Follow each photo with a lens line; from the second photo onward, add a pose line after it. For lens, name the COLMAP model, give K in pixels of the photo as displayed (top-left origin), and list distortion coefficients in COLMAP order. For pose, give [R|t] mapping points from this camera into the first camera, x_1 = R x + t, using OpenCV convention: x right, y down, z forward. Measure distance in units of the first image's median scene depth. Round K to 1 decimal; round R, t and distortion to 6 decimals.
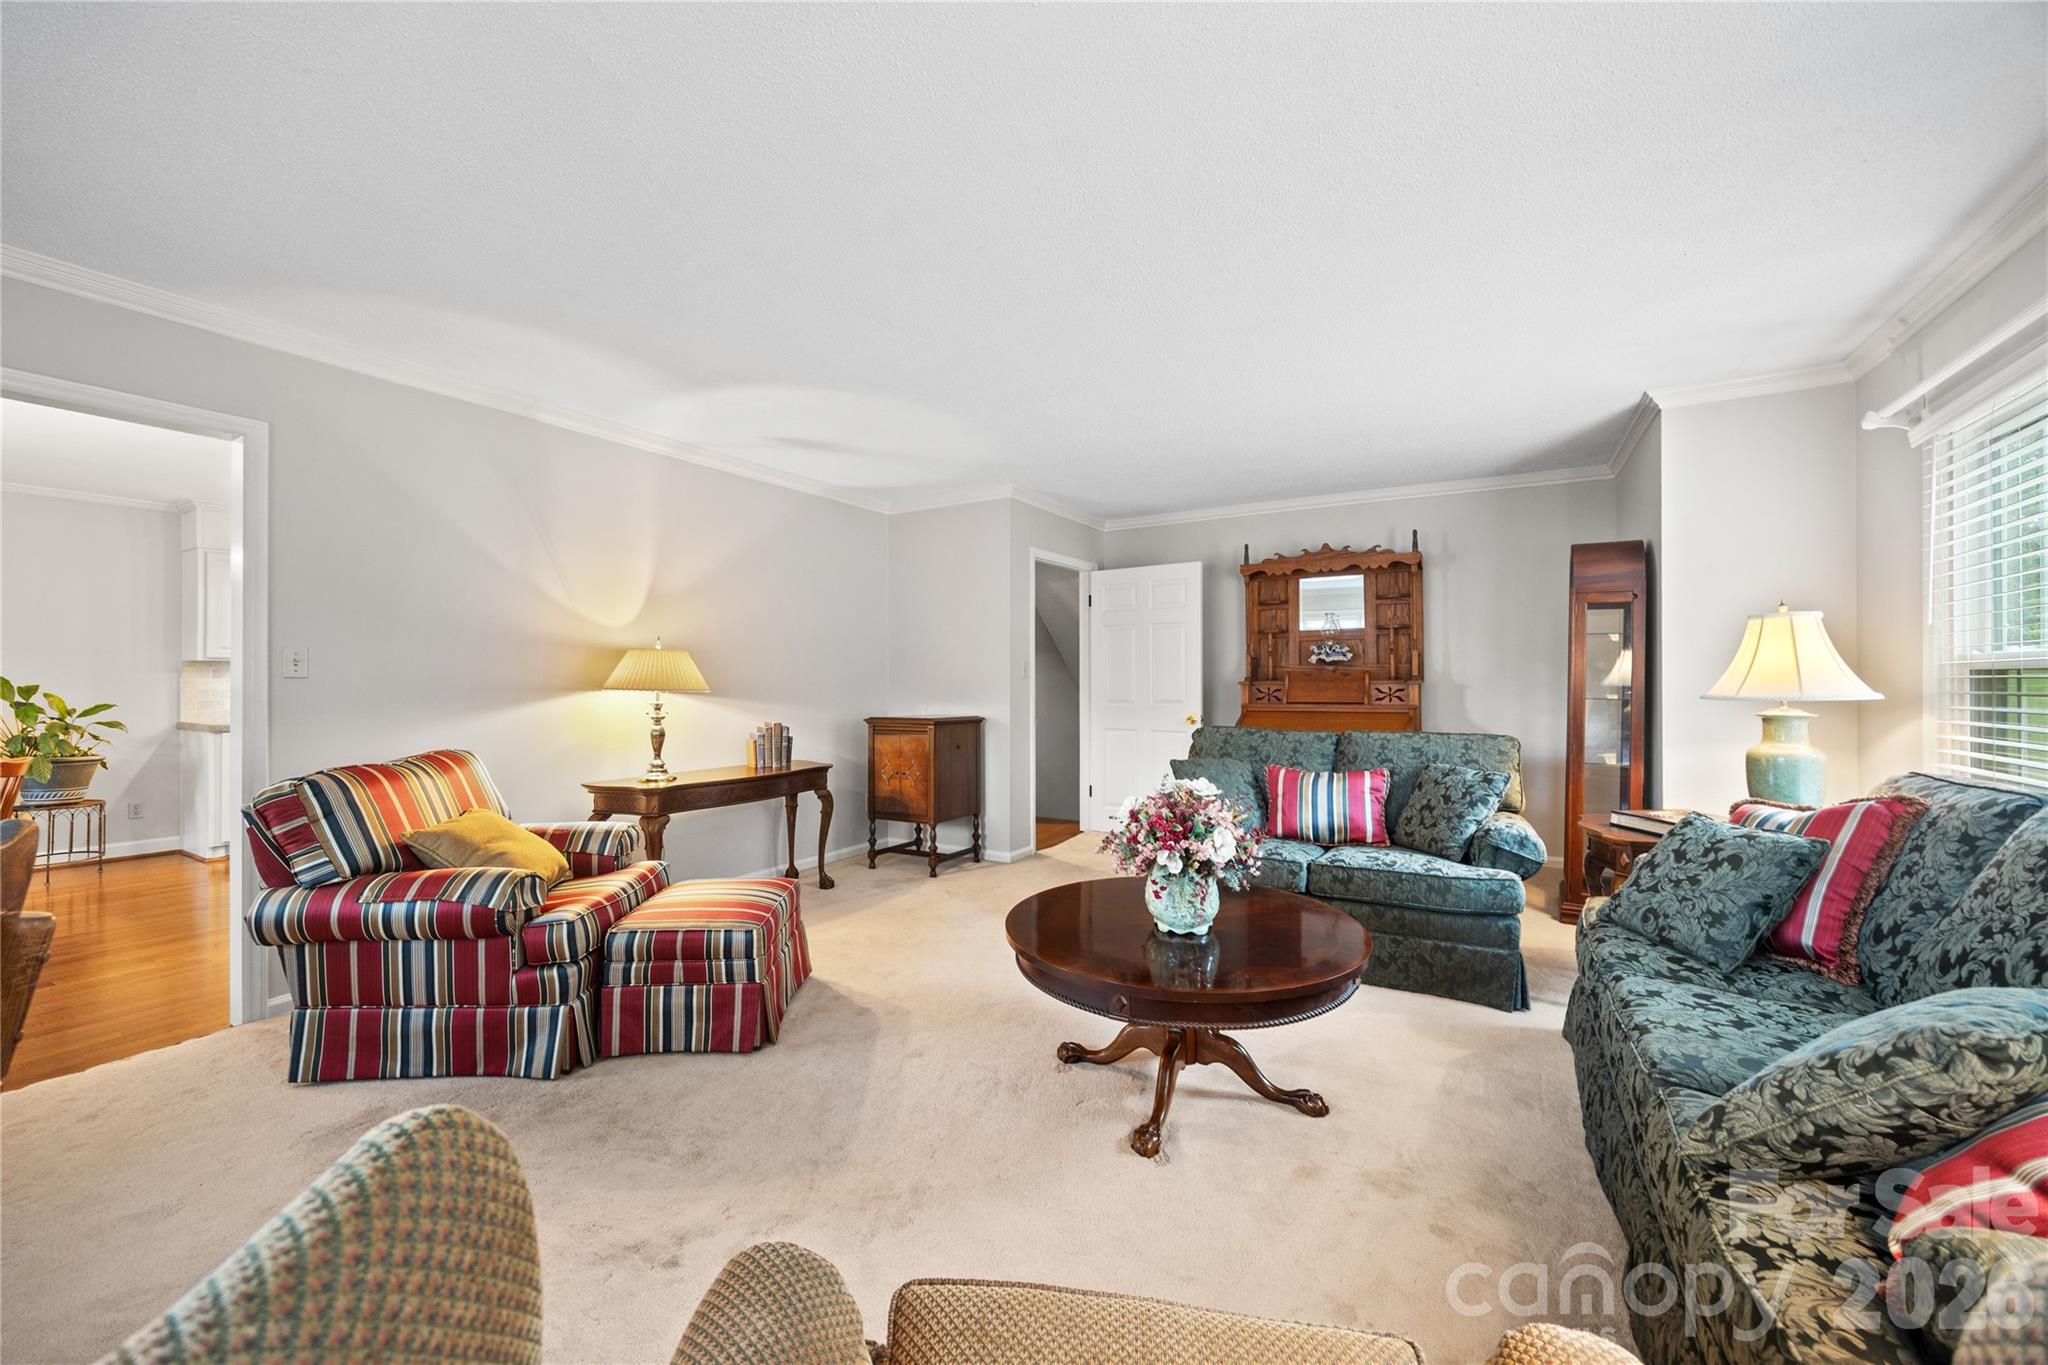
lens RADIAL K [[806.6, 0, 1018.6], [0, 806.6, 676.0], [0, 0, 1]] dist [-0.001383, -0.000865]
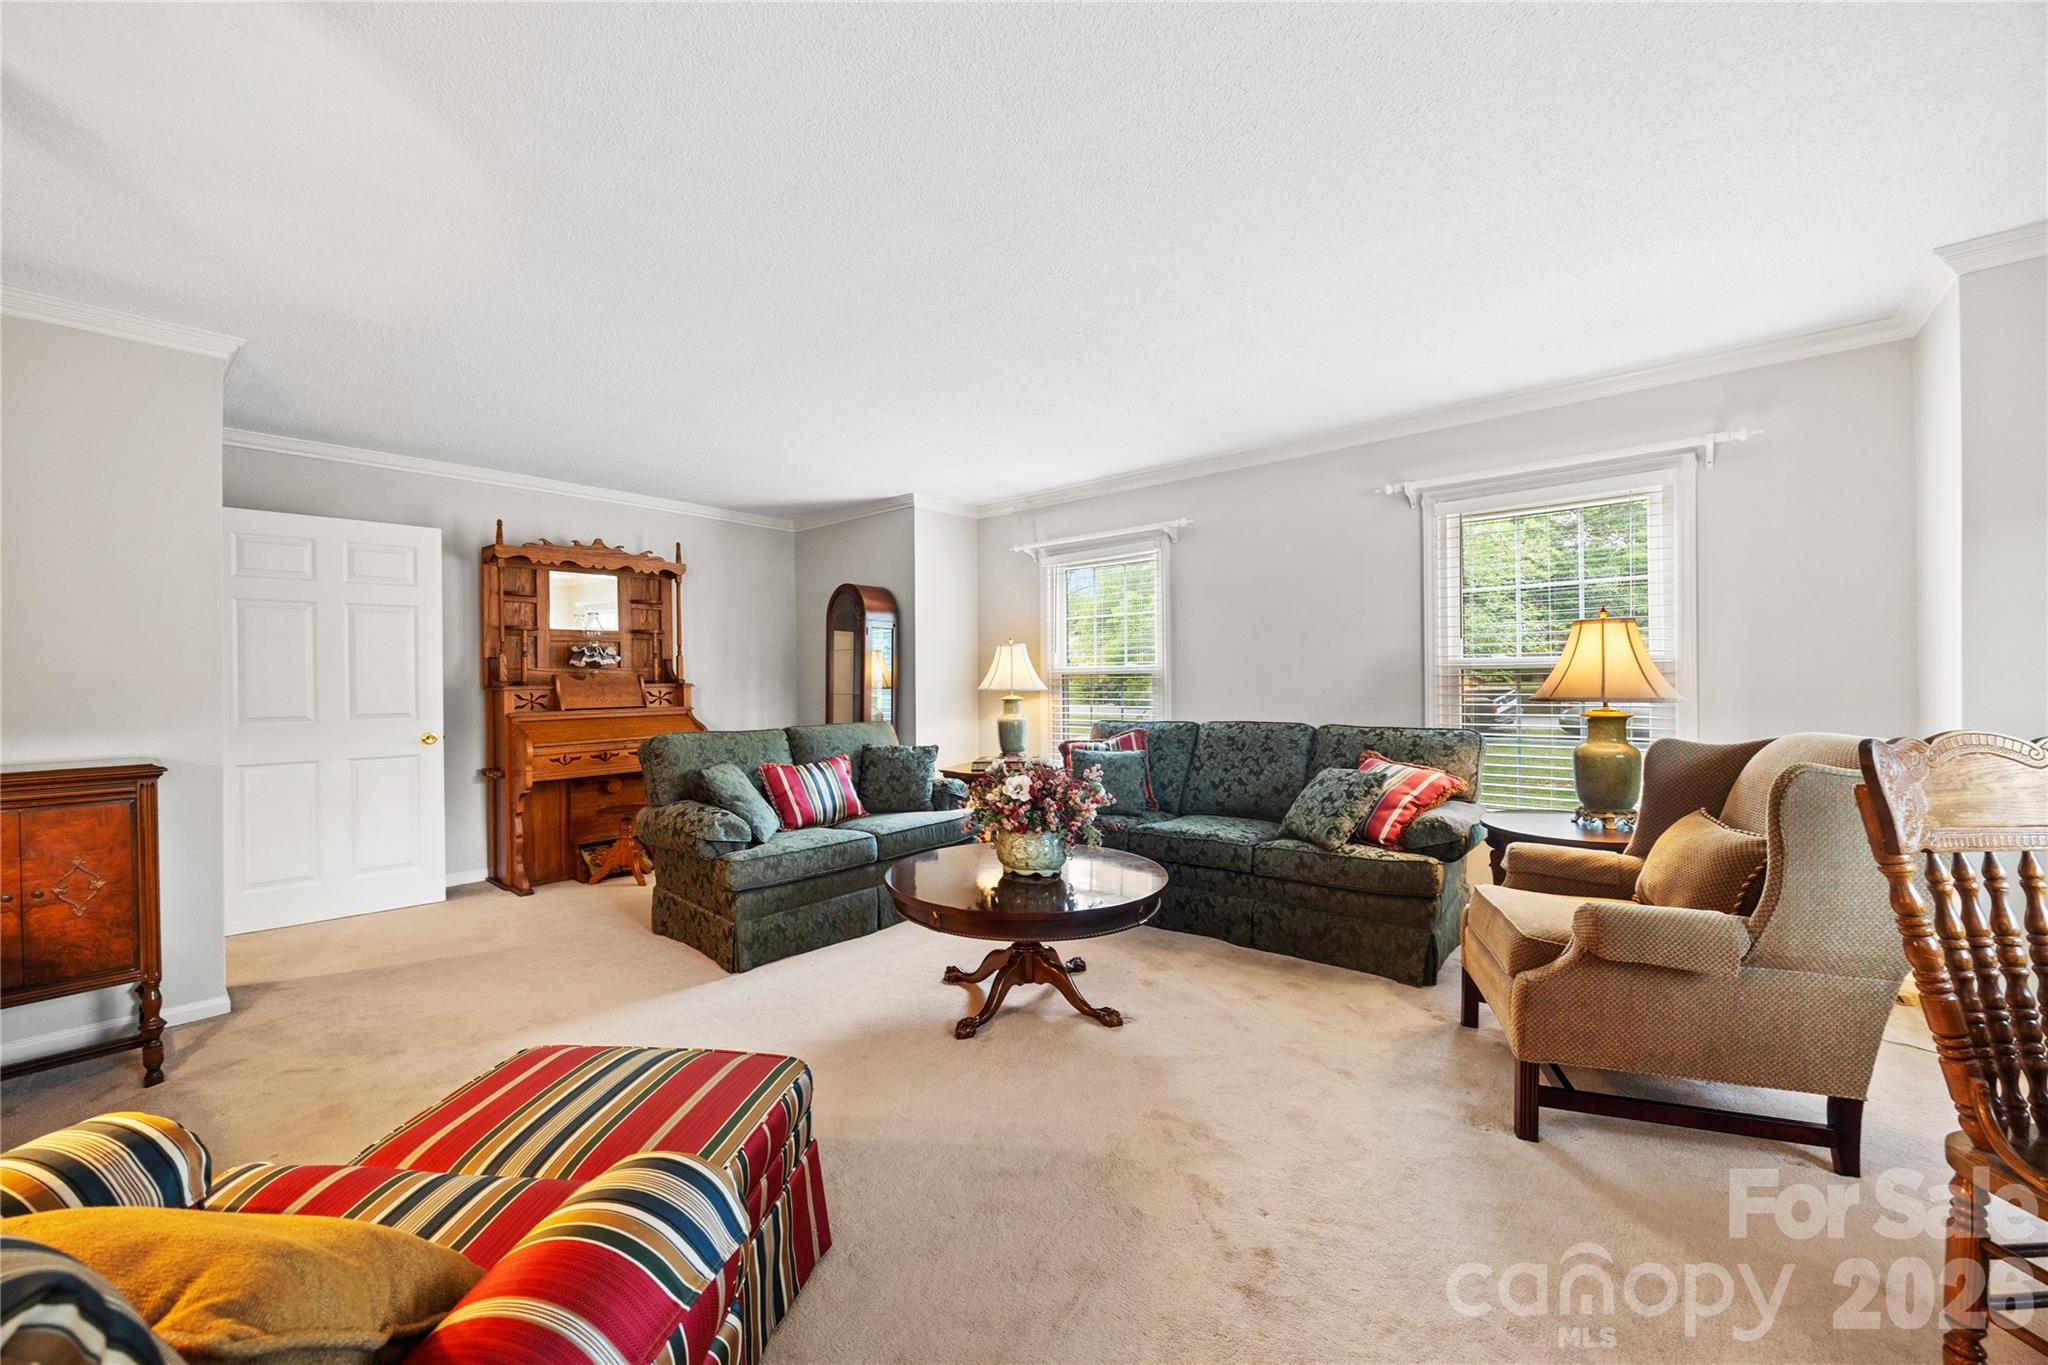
lens RADIAL K [[806.6, 0, 1020.0], [0, 806.6, 689.4], [0, 0, 1]] dist [-0.001383, -0.000865]
pose [[0.165502, -0.013122, 0.986122, -0.683466], [0.005301, 0.999909, 0.012416, 0.003219], [-0.986195, 0.003172, 0.165556, 0.526084]]
